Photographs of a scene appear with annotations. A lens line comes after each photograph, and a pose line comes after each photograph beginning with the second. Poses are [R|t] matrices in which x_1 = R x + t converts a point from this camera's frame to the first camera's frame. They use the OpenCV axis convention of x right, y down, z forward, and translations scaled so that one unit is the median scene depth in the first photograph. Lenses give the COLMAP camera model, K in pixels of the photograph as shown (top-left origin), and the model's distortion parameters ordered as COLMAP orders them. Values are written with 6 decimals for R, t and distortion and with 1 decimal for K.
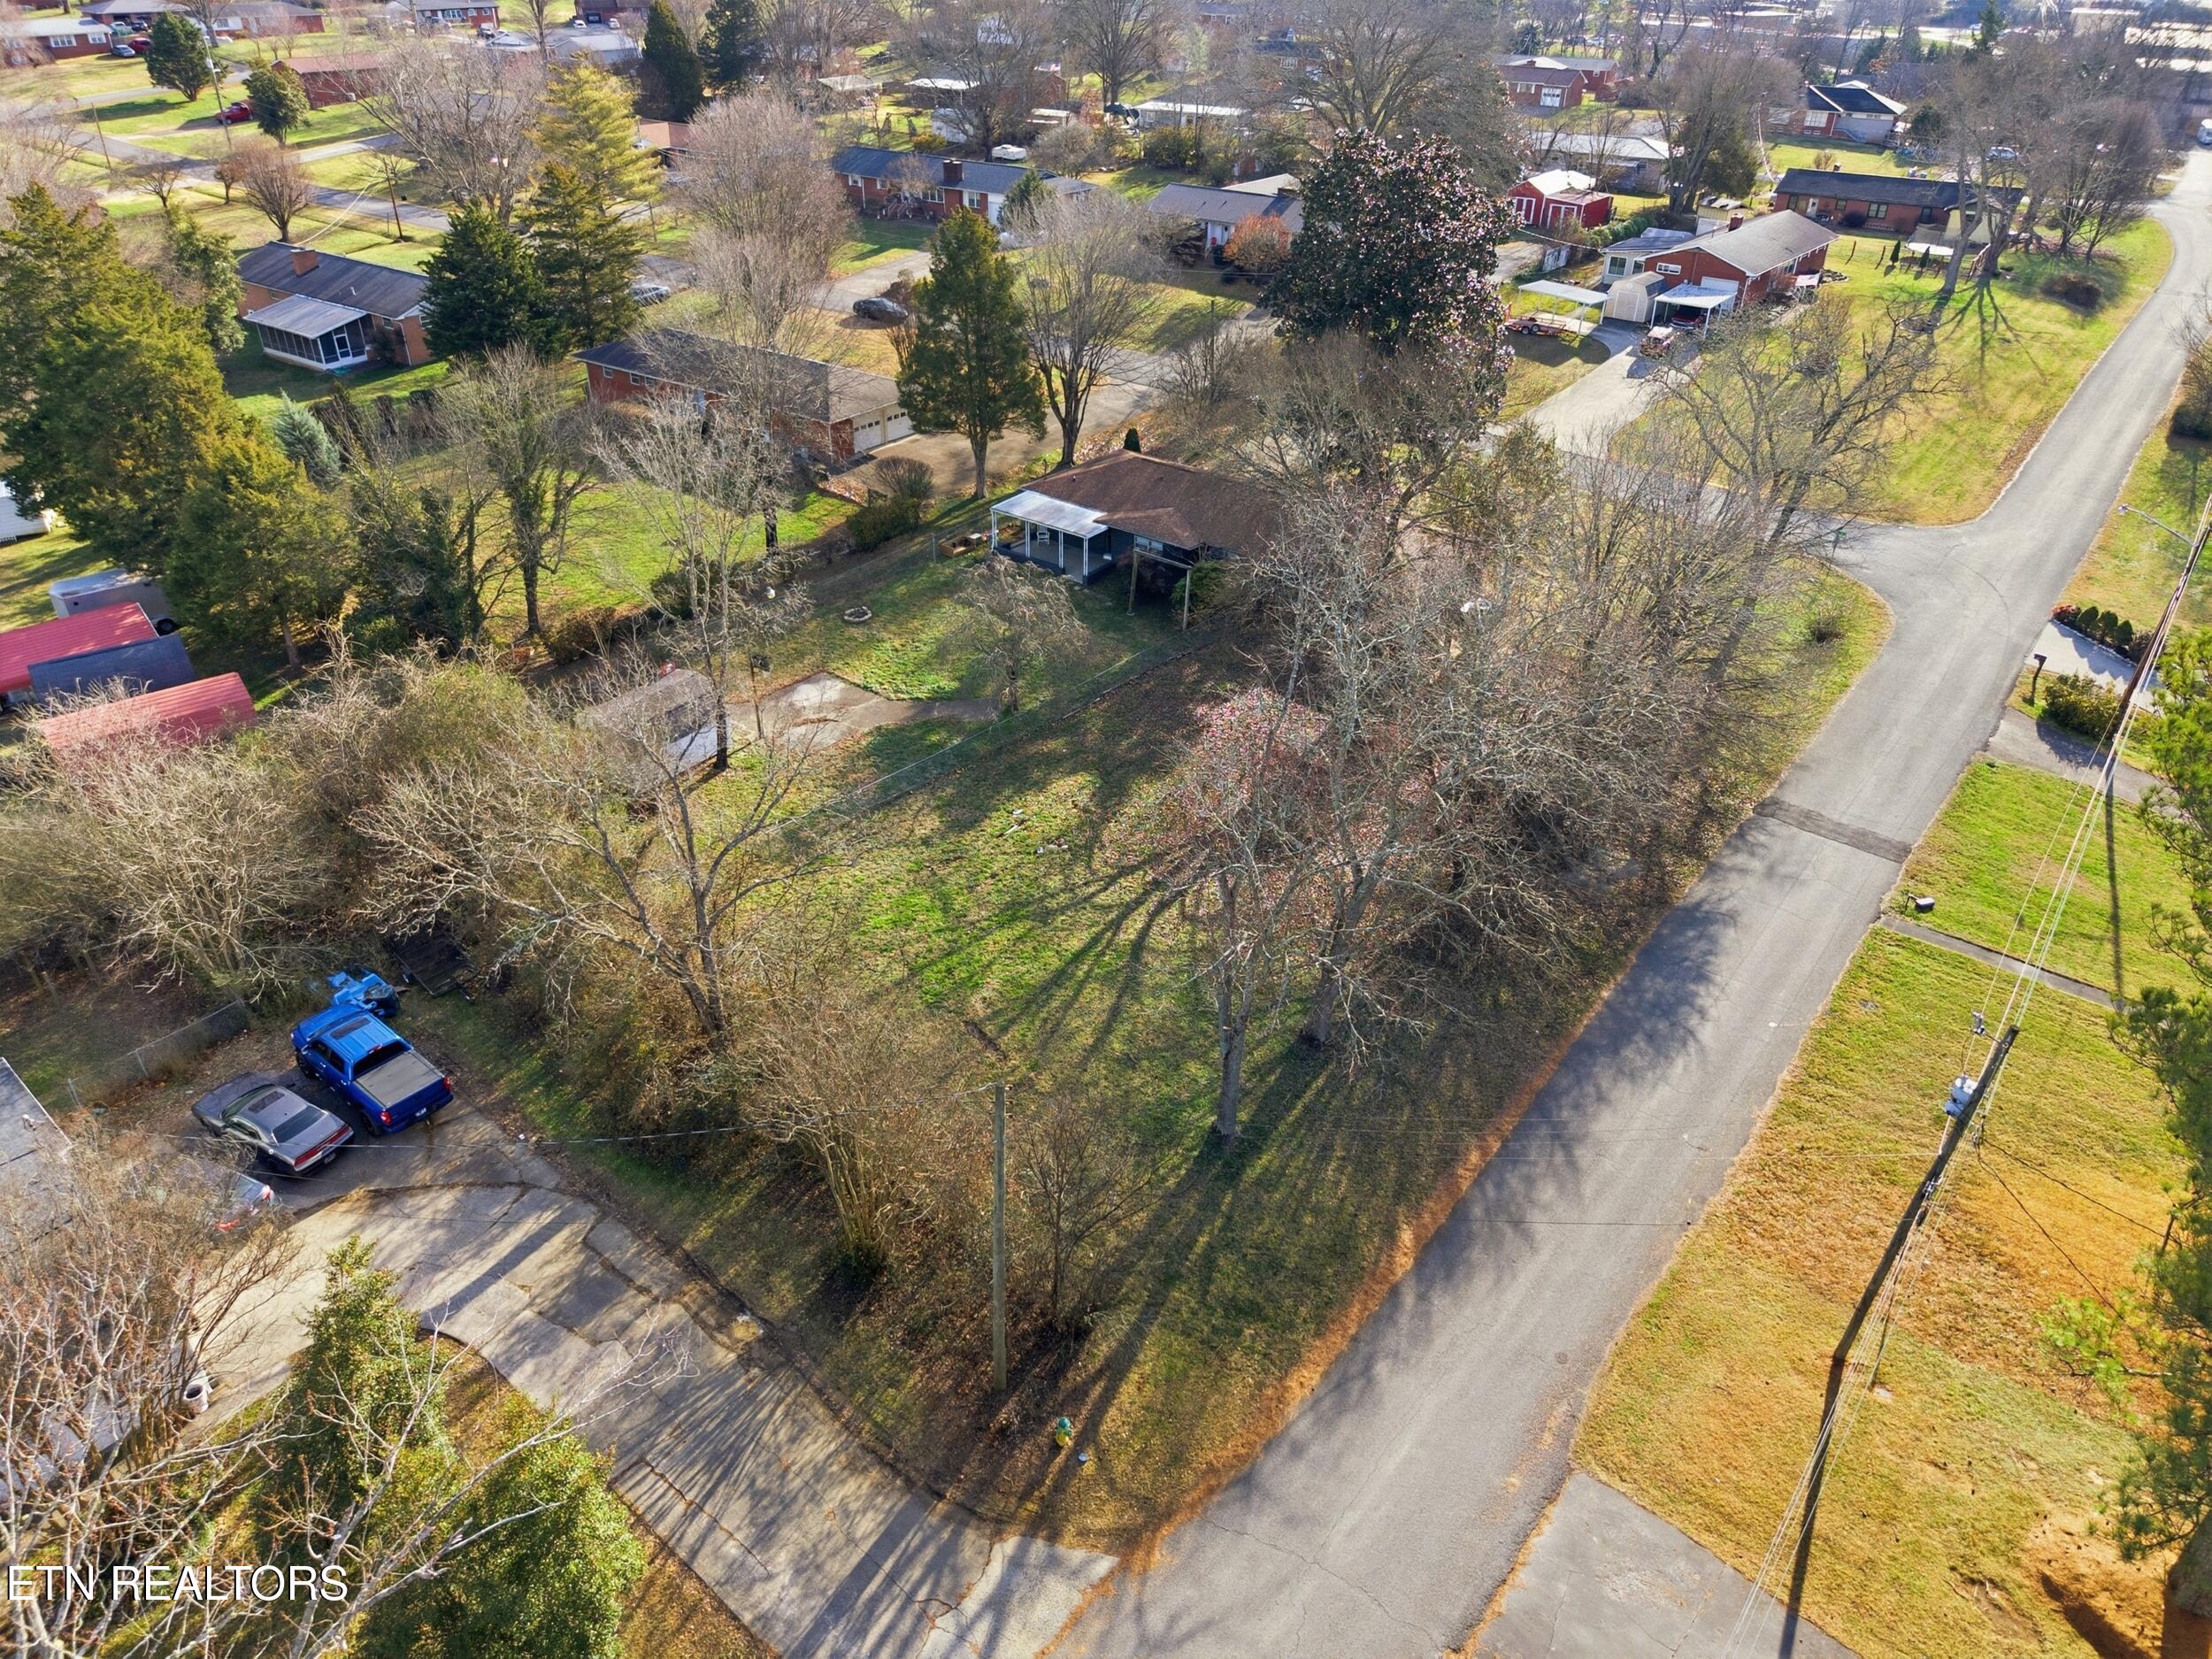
lens RADIAL K [[1491.7, 0, 1101.2], [0, 1491.7, 819.2], [0, 0, 1]] dist [0.009172, -0.001453]
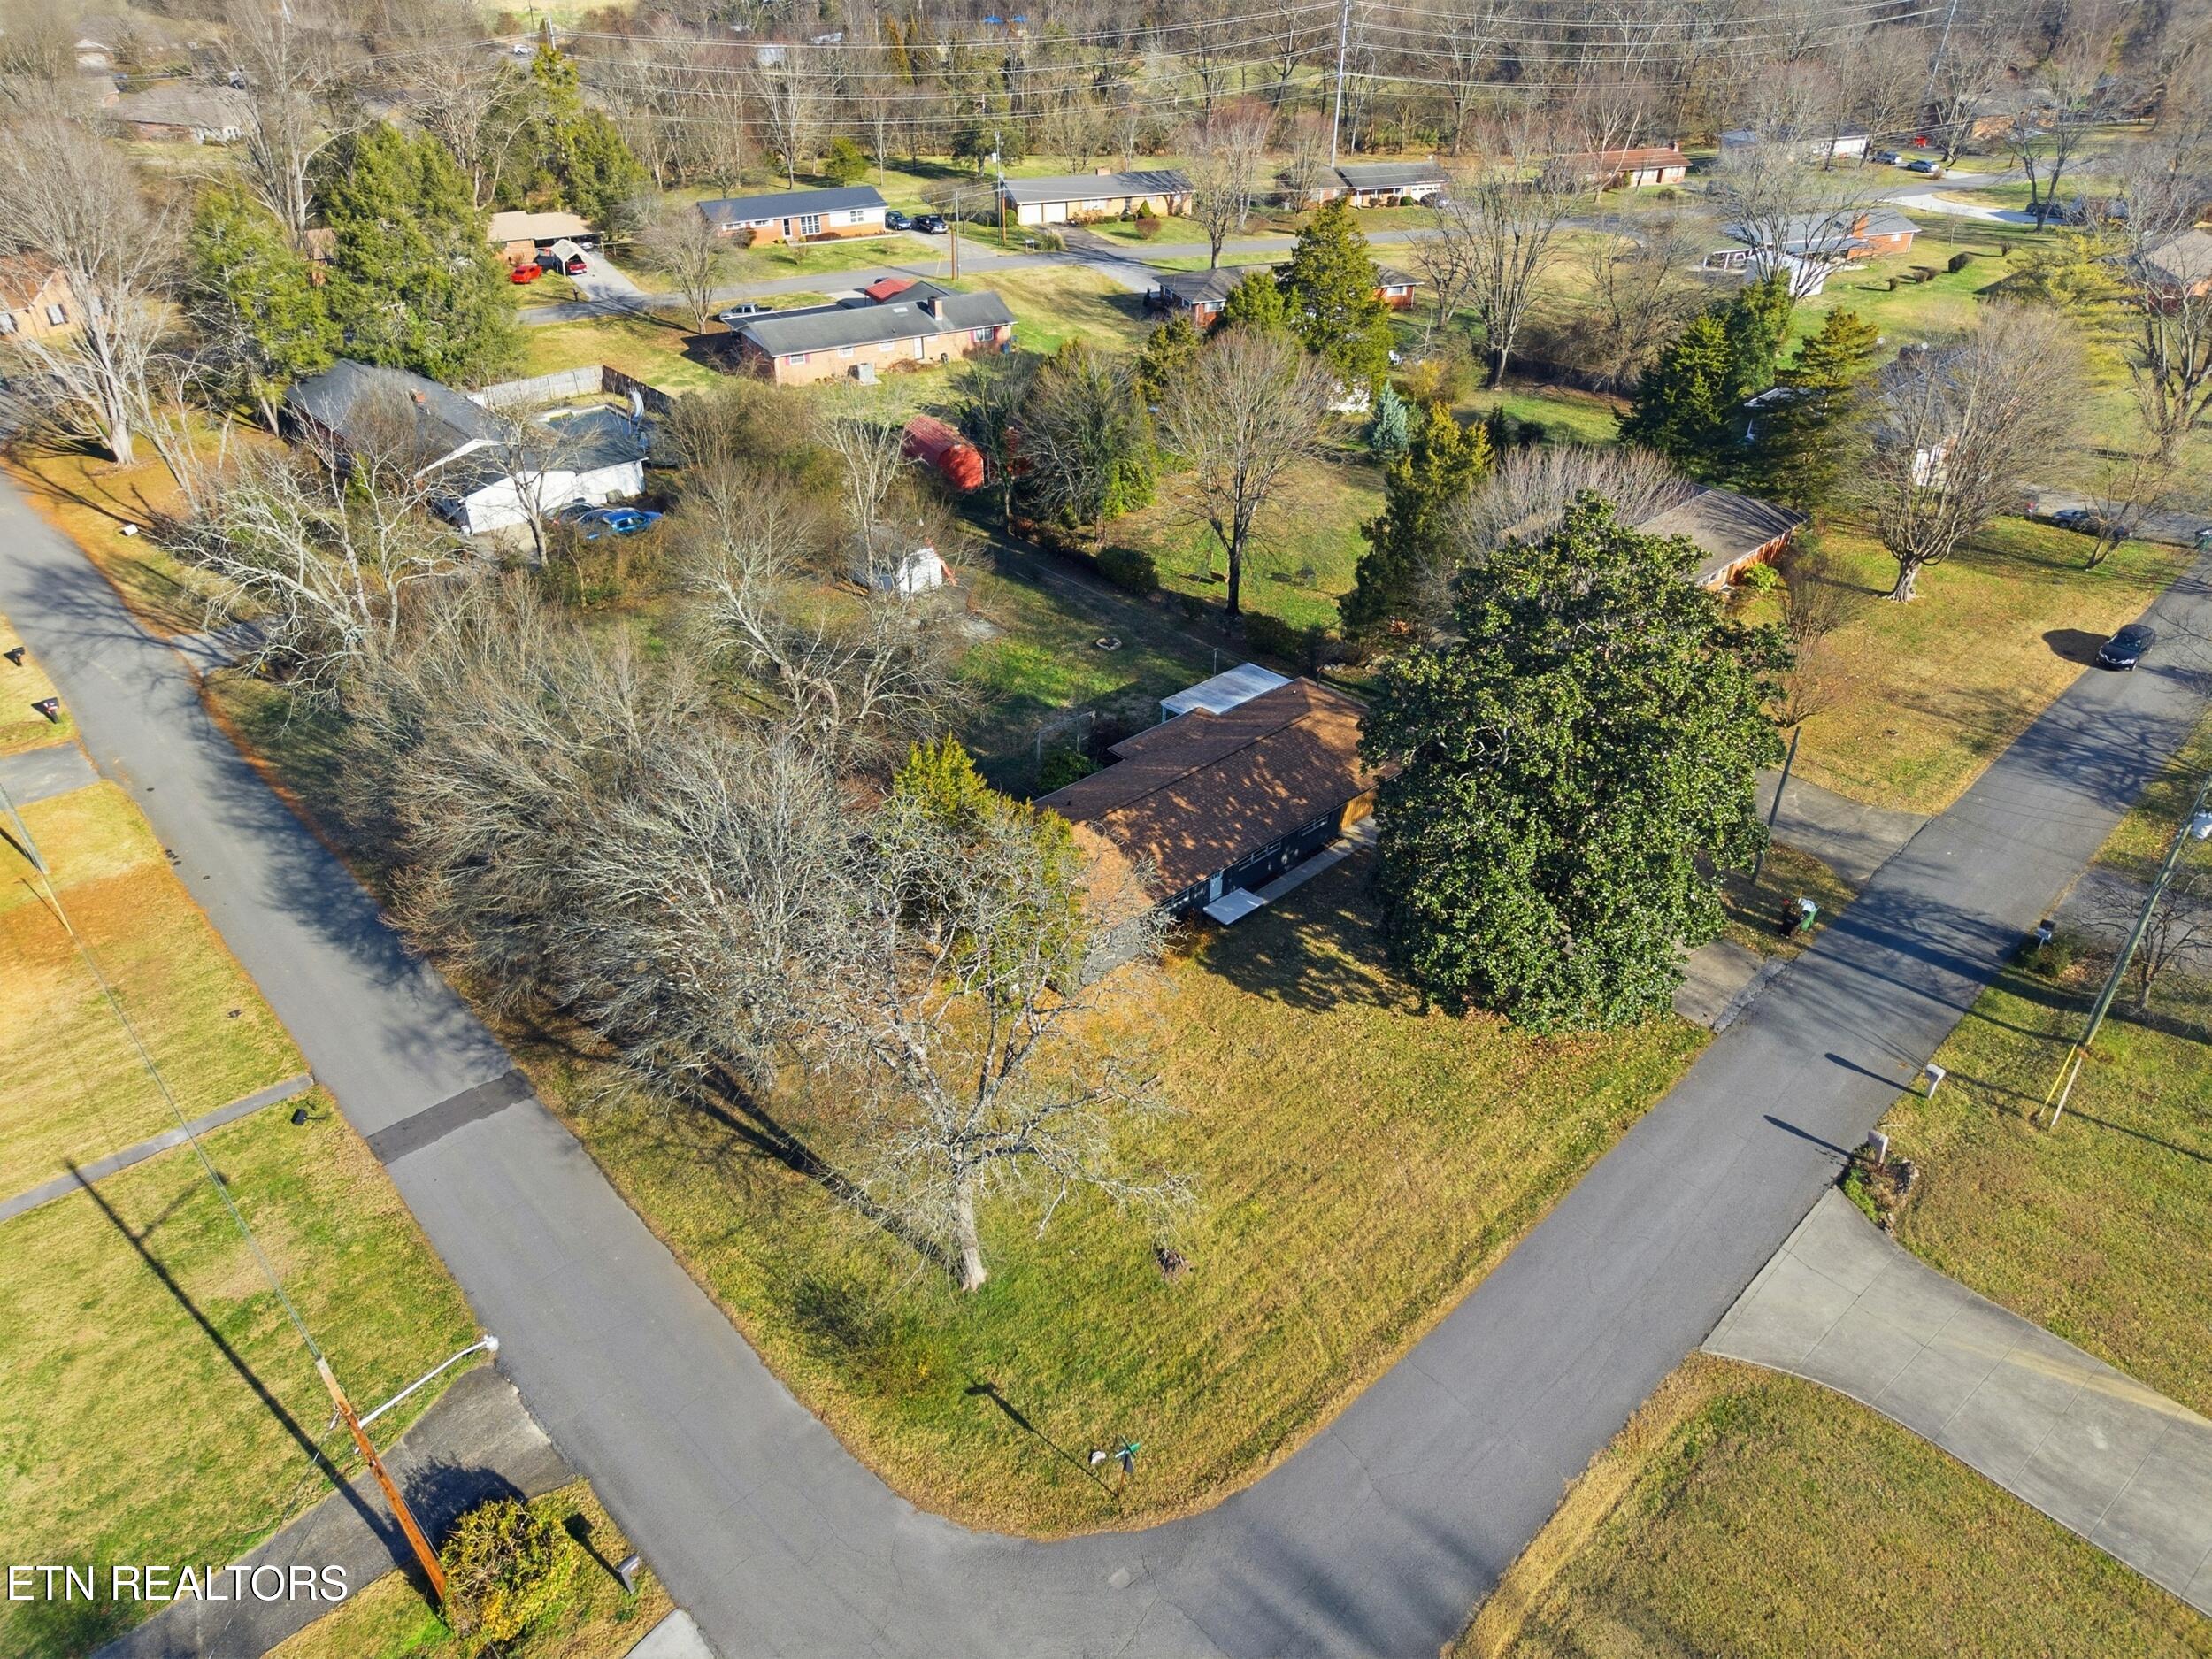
lens RADIAL K [[1491.7, 0, 1101.2], [0, 1491.7, 819.2], [0, 0, 1]] dist [0.009172, -0.001453]
pose [[-0.171018, 0.531766, -0.829444, 1.207718], [-0.548003, 0.648279, 0.528609, -0.914810], [0.818808, 0.544939, 0.180542, 1.181486]]
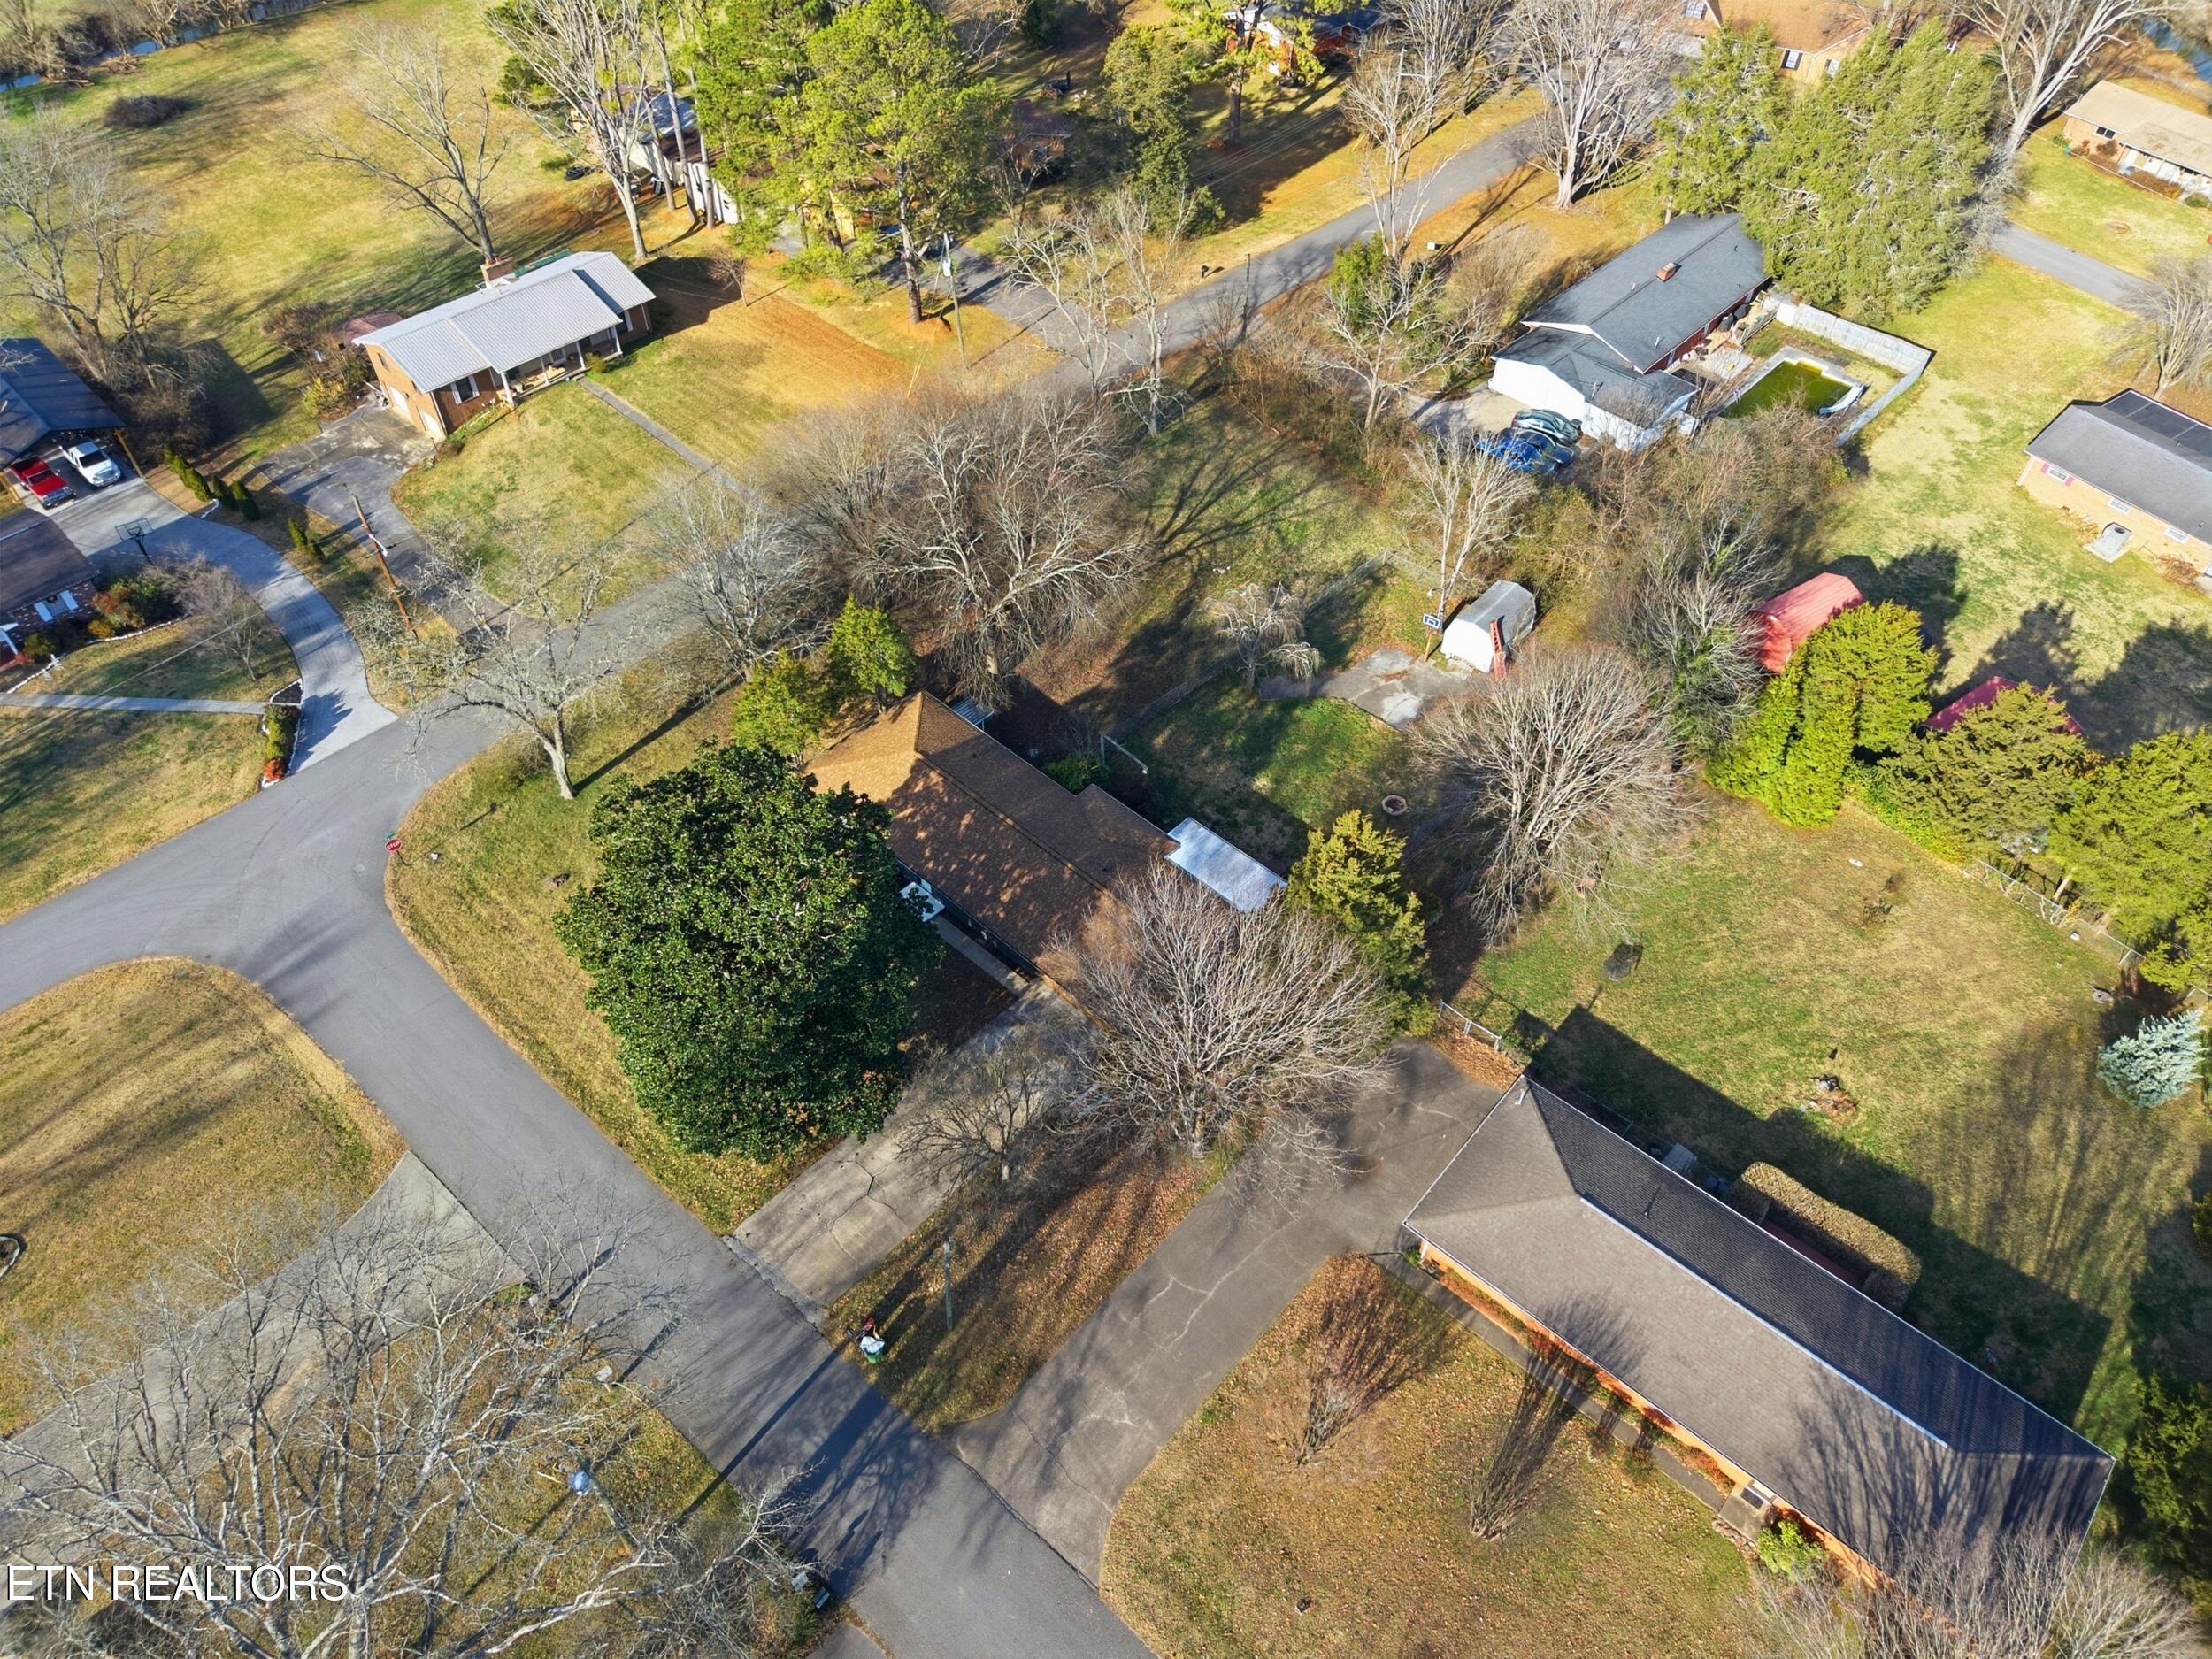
lens RADIAL K [[1491.7, 0, 1101.2], [0, 1491.7, 819.2], [0, 0, 1]] dist [0.009172, -0.001453]
pose [[-0.995539, -0.079947, 0.050098, -0.004658], [0.035851, 0.170609, 0.984686, -1.694458], [-0.087270, 0.982090, -0.166982, 1.666951]]
